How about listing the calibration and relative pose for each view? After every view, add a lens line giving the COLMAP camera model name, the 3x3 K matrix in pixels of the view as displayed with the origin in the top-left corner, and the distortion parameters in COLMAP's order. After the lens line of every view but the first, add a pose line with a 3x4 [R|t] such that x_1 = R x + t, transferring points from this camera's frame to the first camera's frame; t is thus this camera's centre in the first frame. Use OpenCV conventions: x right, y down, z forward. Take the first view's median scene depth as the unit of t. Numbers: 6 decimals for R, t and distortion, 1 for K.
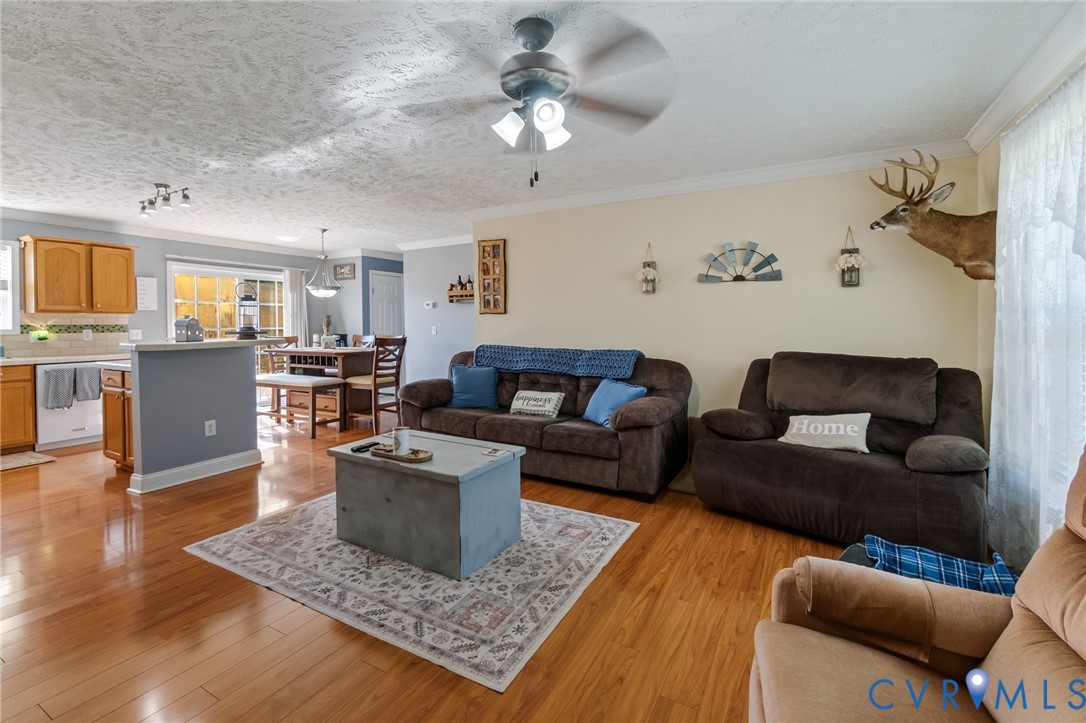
lens RADIAL K [[479.8, 0, 538.3], [0, 479.8, 323.5], [0, 0, 1]] dist [0.000059, 0.000078]
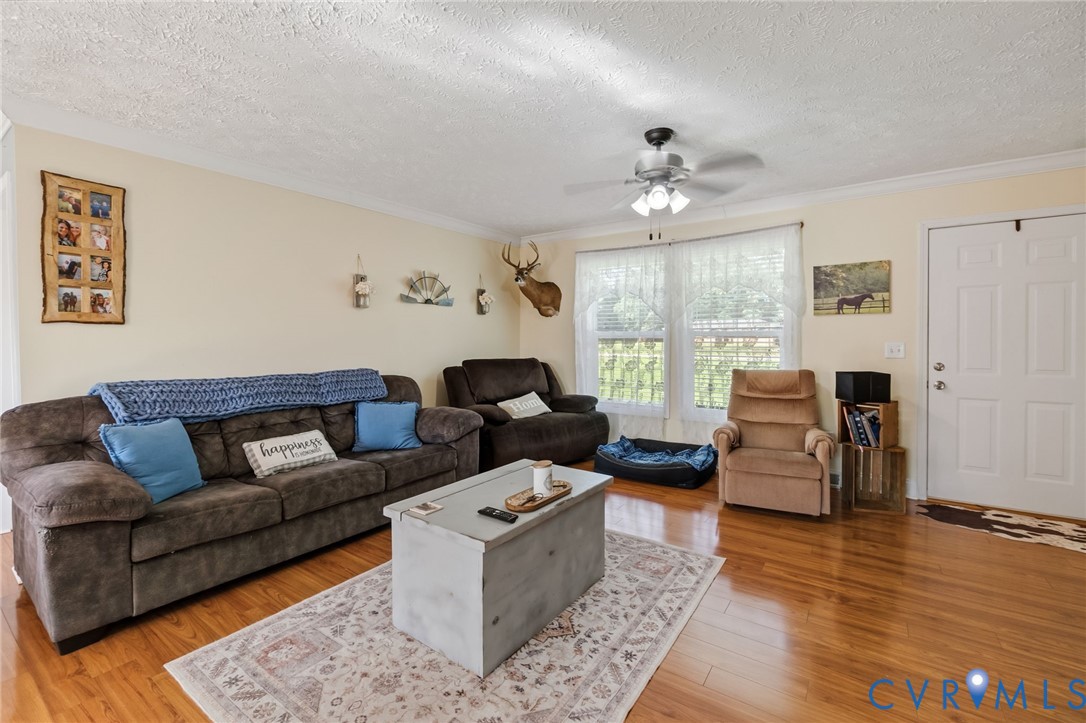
lens RADIAL K [[470.7, 0, 540.0], [0, 470.7, 340.1], [0, 0, 1]] dist [0.000034, 0.000074]
pose [[0.096460, -0.005970, 0.995319, -1.101074], [0.006715, 0.999963, 0.005347, -0.003442], [-0.995314, 0.006168, 0.096496, 0.923921]]
